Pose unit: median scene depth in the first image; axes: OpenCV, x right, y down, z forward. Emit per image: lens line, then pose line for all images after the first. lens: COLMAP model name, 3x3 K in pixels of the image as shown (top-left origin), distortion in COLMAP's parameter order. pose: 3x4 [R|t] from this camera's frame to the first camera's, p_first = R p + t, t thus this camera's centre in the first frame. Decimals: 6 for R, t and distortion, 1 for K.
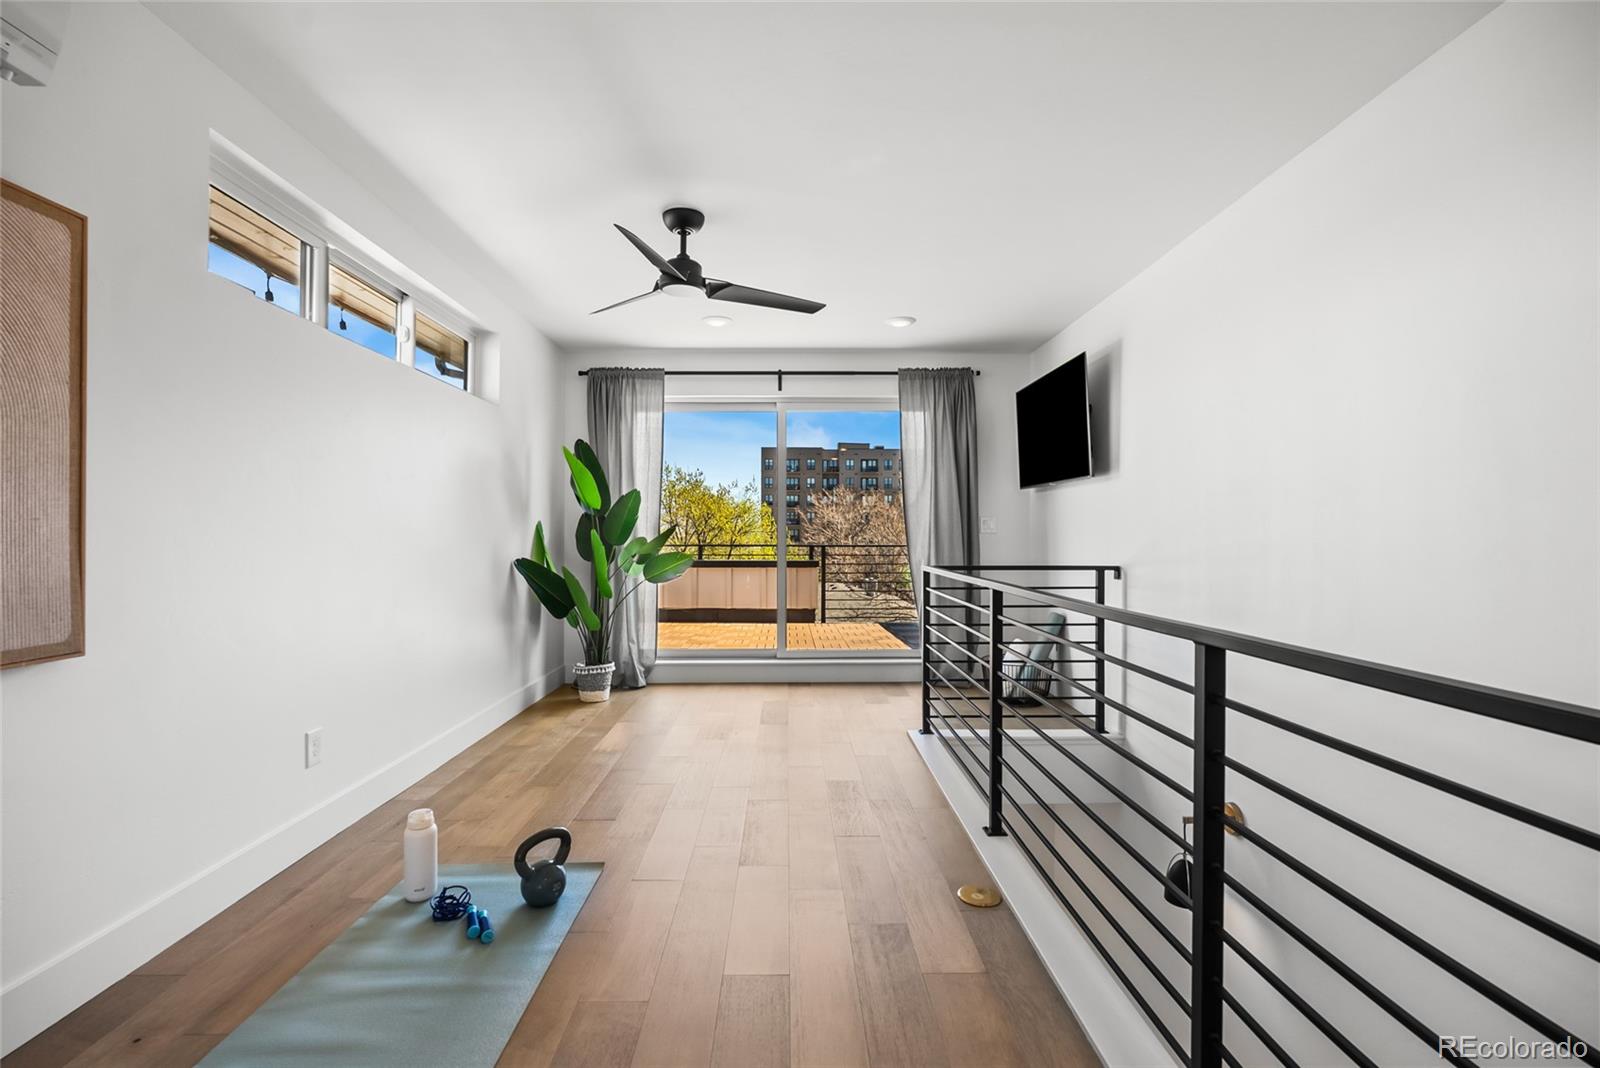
lens RADIAL K [[721.2, 0, 793.5], [0, 721.2, 537.4], [0, 0, 1]] dist [-0.000079, -0.000257]
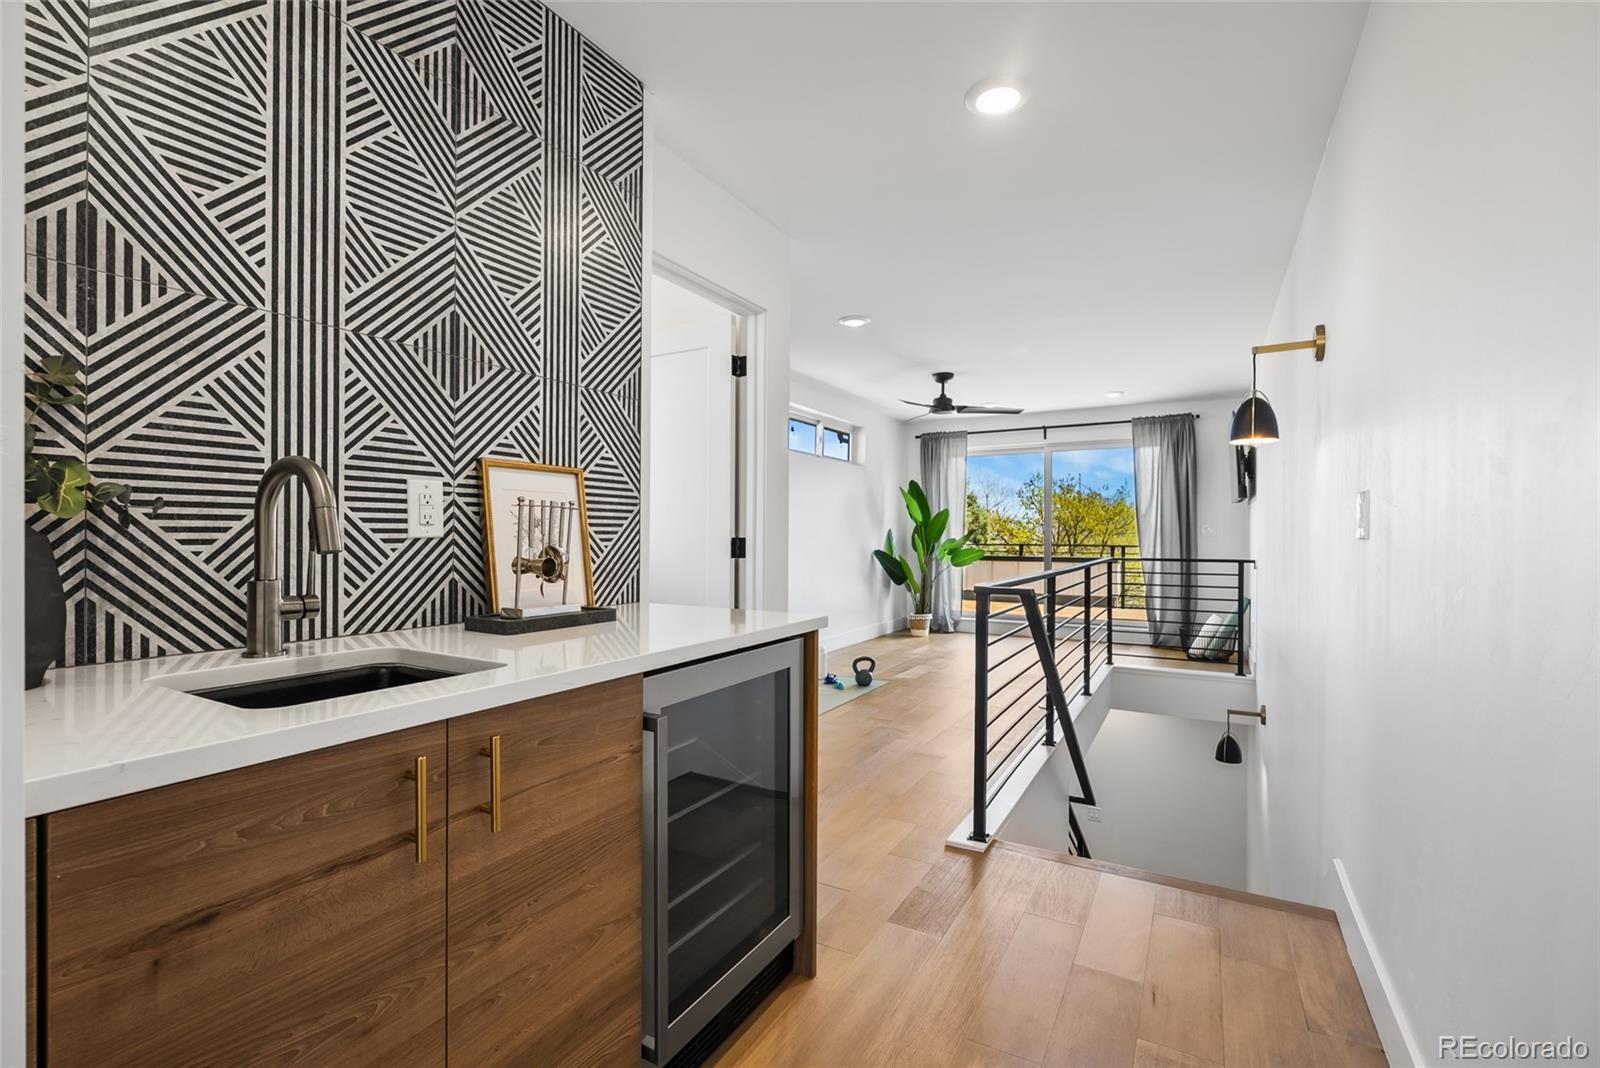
lens RADIAL K [[721.2, 0, 801.8], [0, 721.2, 534.8], [0, 0, 1]] dist [-0.000079, -0.000257]
pose [[0.860975, 0.001261, -0.508646, 0.327959], [-0.003584, 0.999987, -0.003587, -0.001612], [0.508635, 0.004912, 0.860968, -0.560389]]
